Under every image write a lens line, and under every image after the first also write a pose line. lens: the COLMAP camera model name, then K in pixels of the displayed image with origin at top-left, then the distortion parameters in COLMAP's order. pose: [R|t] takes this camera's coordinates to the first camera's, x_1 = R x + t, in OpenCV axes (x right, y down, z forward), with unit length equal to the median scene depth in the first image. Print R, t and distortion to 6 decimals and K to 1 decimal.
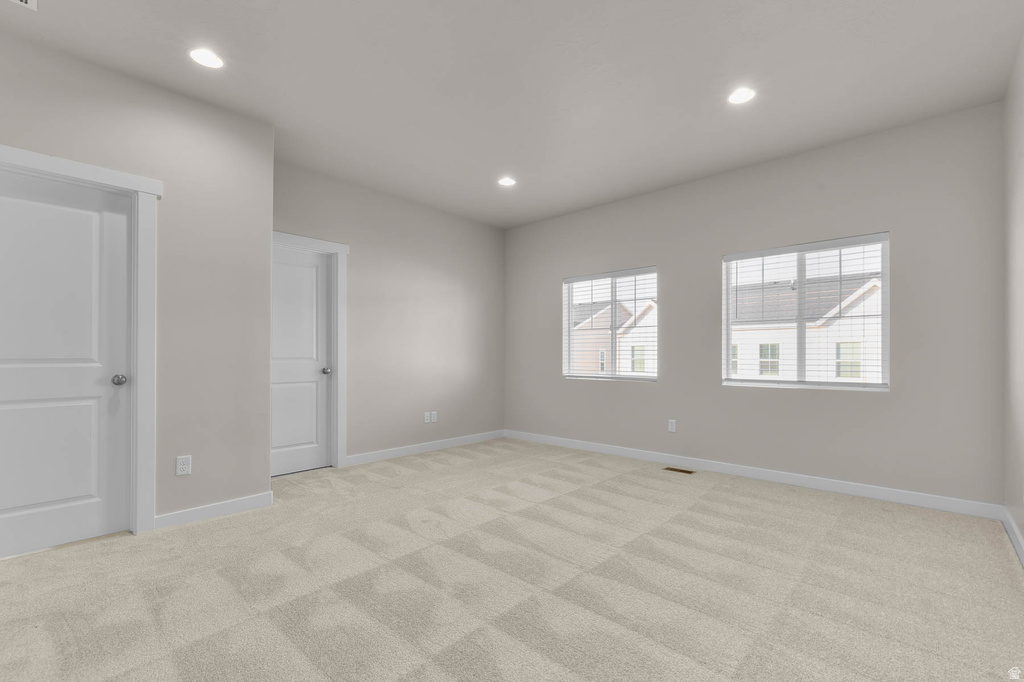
lens RADIAL K [[448.0, 0, 524.4], [0, 448.0, 350.4], [0, 0, 1]] dist [-0.000594, -0.000042]
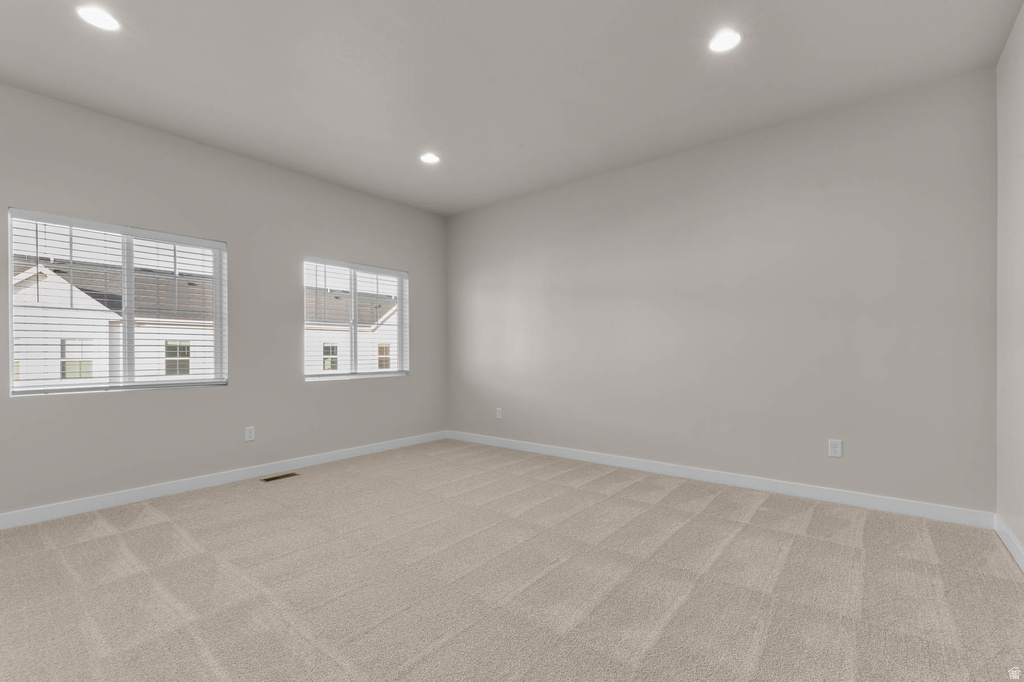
lens RADIAL K [[470.6, 0, 513.7], [0, 470.6, 354.6], [0, 0, 1]] dist [0.000417, 0.000048]
pose [[-0.081400, -0.004234, 0.996672, -0.705166], [-0.007513, 0.999965, 0.003635, 0.008791], [-0.996653, -0.007192, -0.081429, 0.642644]]
